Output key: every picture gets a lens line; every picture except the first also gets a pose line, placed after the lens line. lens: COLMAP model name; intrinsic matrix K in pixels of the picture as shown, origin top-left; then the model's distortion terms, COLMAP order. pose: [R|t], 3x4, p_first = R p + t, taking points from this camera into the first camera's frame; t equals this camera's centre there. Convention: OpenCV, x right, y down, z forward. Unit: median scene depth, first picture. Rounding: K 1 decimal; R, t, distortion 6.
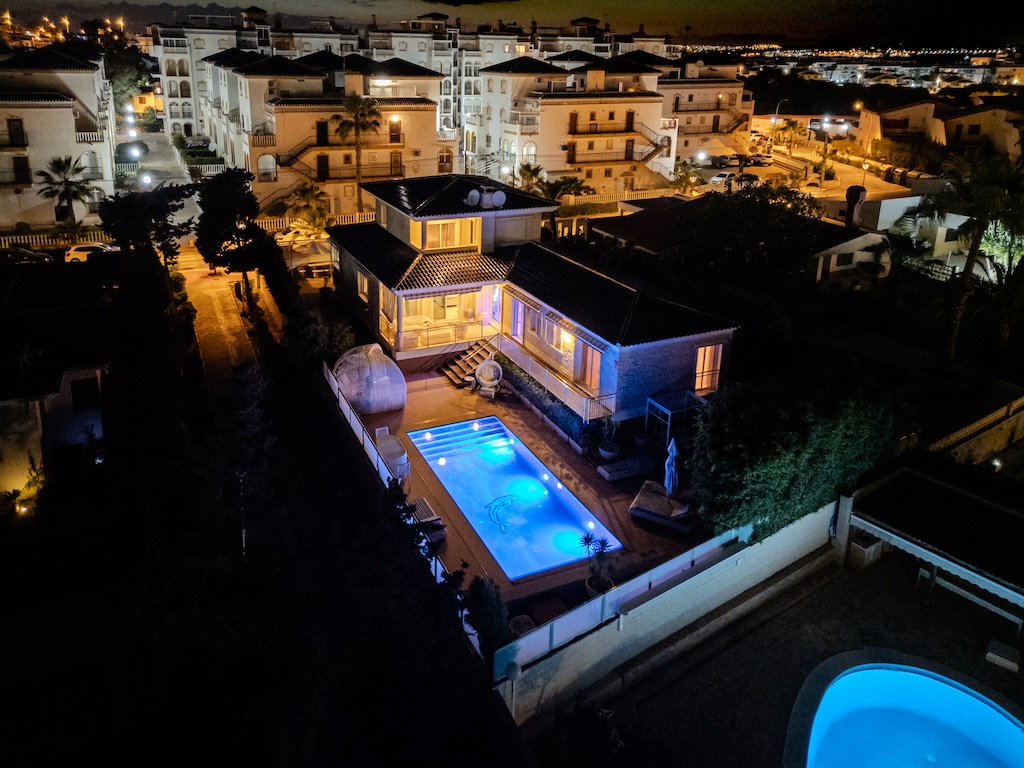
lens RADIAL K [[735.3, 0, 478.9], [0, 735.3, 278.1], [0, 0, 1]] dist [0.078539, -0.003965]
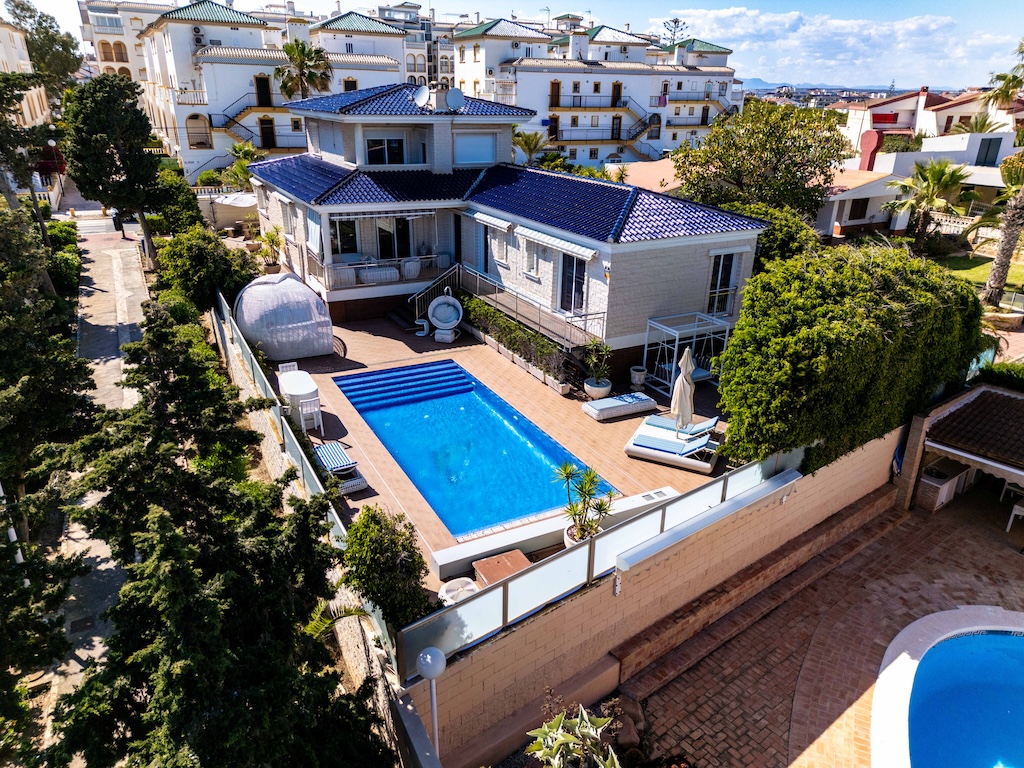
lens RADIAL K [[704.2, 0, 512.0], [0, 704.2, 384.0], [0, 0, 1]] dist [0.046281, -0.006028]
pose [[0.998096, -0.021402, 0.057852, 0.018066], [0.016038, 0.995663, 0.091643, 0.062153], [-0.059563, -0.090541, 0.994110, 0.112058]]
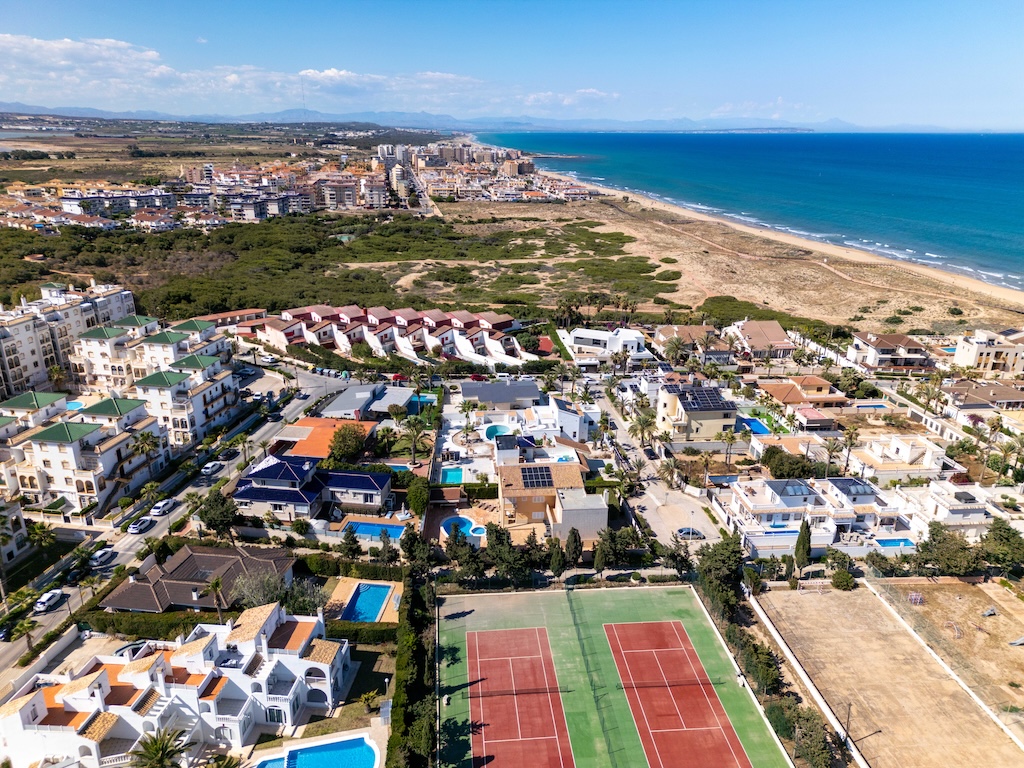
lens RADIAL K [[704.2, 0, 512.0], [0, 704.2, 384.0], [0, 0, 1]] dist [0.046281, -0.006028]
pose [[0.532264, -0.291533, 0.794798, -0.943259], [0.240761, 0.952196, 0.188032, -0.410951], [-0.811621, 0.091274, 0.577009, -0.782800]]
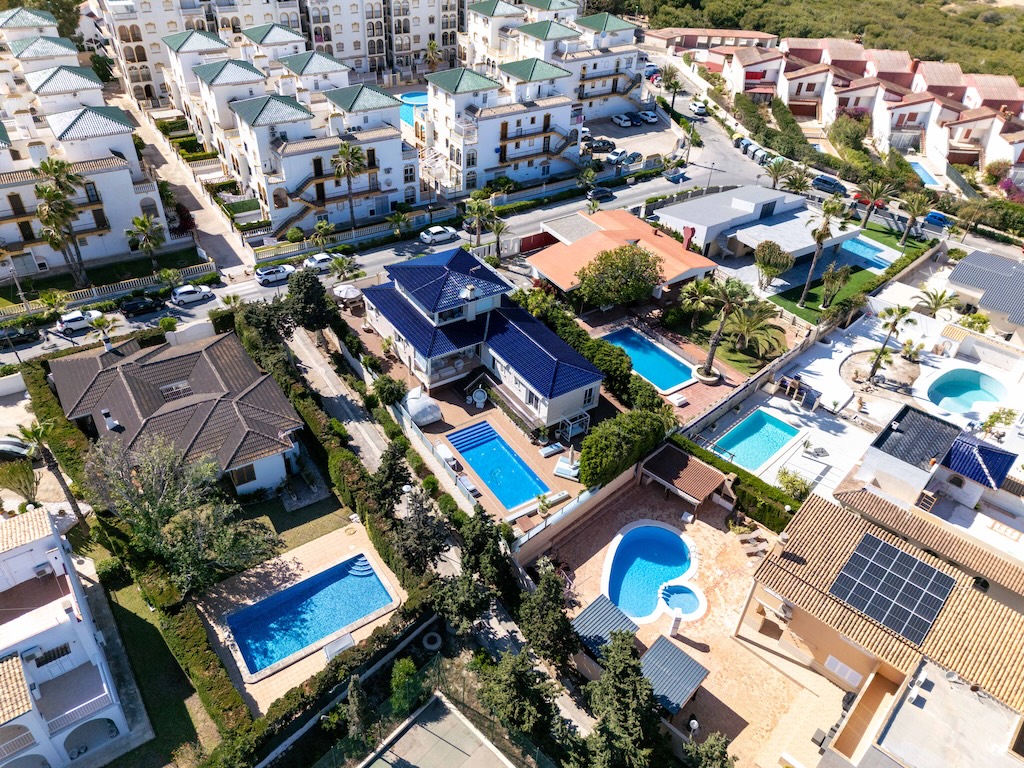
lens RADIAL K [[726.9, 0, 485.3], [0, 726.9, 380.8], [0, 0, 1]] dist [0.054749, -0.003181]
pose [[0.990495, -0.073324, 0.116378, -0.084776], [0.026808, 0.932752, 0.359521, -0.262873], [-0.134913, -0.352984, 0.925851, -0.327838]]
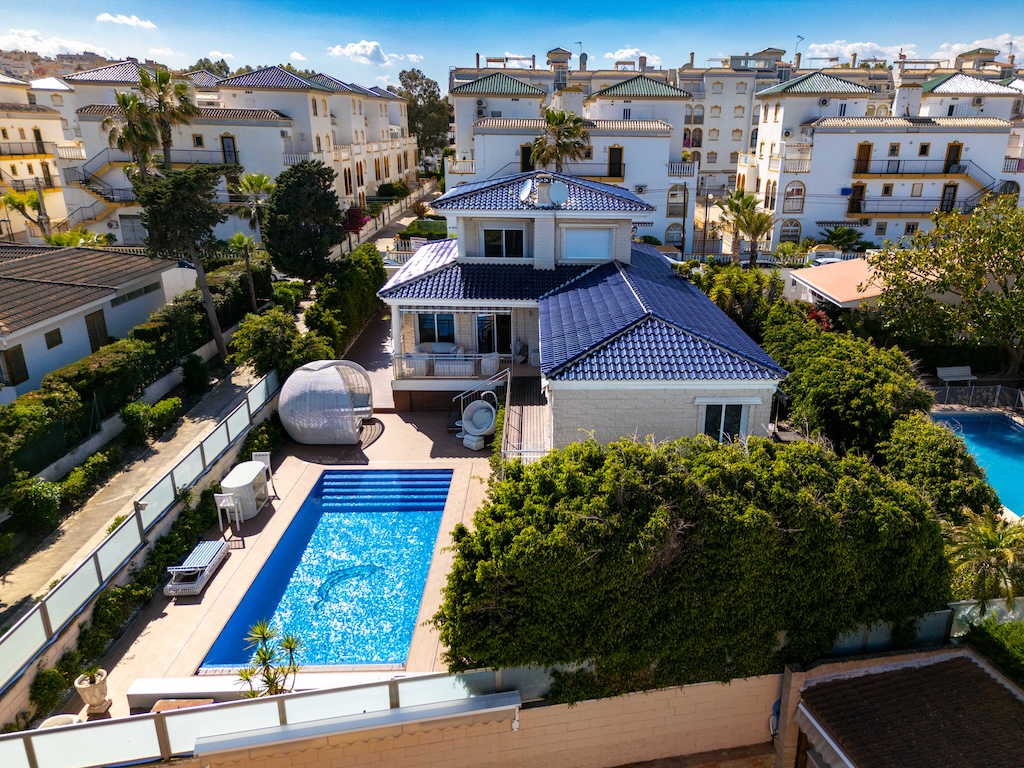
lens RADIAL K [[777.7, 0, 567.1], [0, 777.7, 407.4], [0, 0, 1]] dist [0.107962, -0.089538]
pose [[0.926477, 0.124309, -0.355230, 0.167529], [-0.111326, 0.992157, 0.056845, 0.029370], [0.359510, -0.013119, 0.933049, 0.136164]]
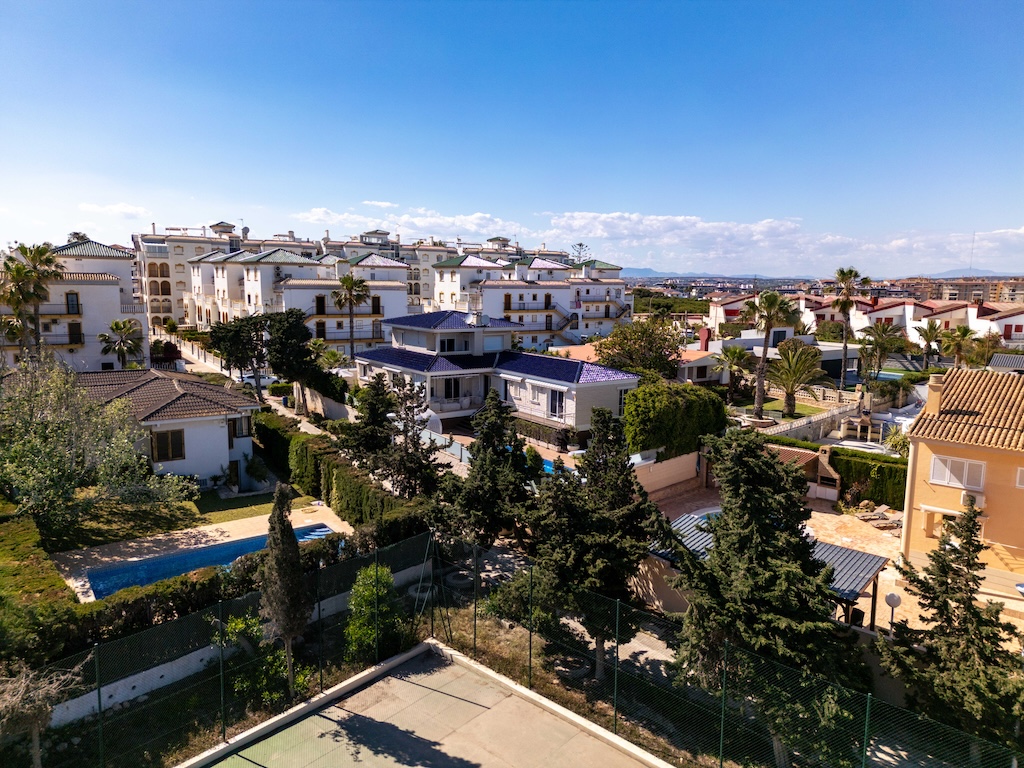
lens RADIAL K [[698.8, 0, 512.0], [0, 698.8, 384.0], [0, 0, 1]] dist [0.080223, -0.005239]
pose [[0.984133, -0.027624, 0.175267, -0.089161], [0.053698, 0.987853, -0.145818, 0.120764], [-0.169110, 0.152916, 0.973662, -0.205675]]
